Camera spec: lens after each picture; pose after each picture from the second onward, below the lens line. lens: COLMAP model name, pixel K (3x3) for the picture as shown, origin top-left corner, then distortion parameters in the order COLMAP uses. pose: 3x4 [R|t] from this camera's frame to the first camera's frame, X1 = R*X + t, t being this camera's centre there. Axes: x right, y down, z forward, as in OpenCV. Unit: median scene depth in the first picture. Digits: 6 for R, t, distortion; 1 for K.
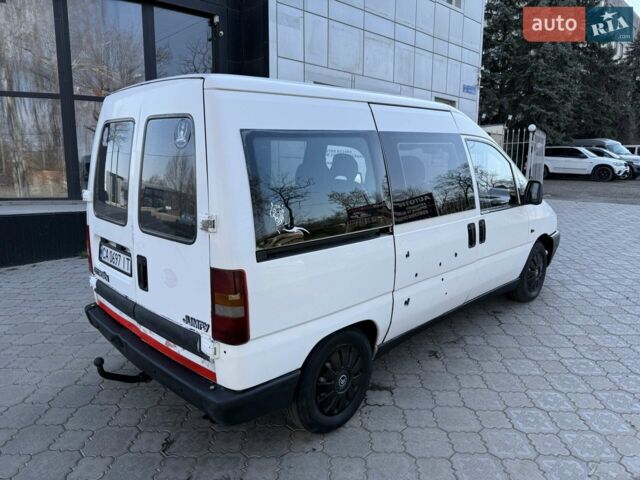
lens RADIAL K [[448.5, 0, 326.7], [0, 448.5, 243.3], [0, 0, 1]] dist [-0.000616, -0.001912]
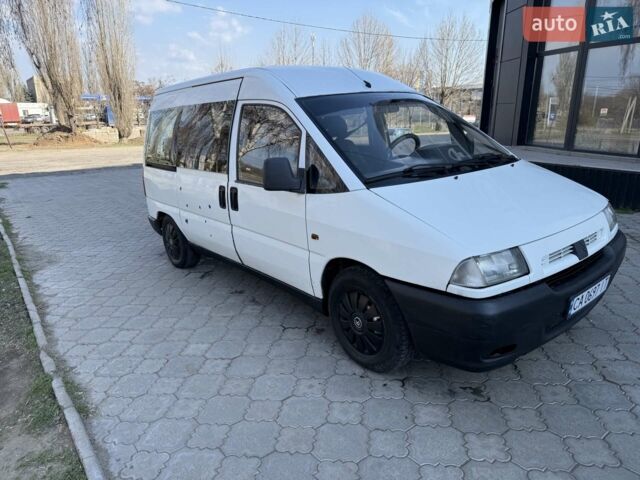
lens RADIAL K [[451.3, 0, 322.1], [0, 451.3, 238.7], [0, 0, 1]] dist [0.051563, -0.075959]
pose [[-0.103589, 0.269284, -0.957473, 1.380665], [-0.155150, 0.946493, 0.282982, -0.271160], [0.982445, 0.177866, -0.056267, 1.317984]]
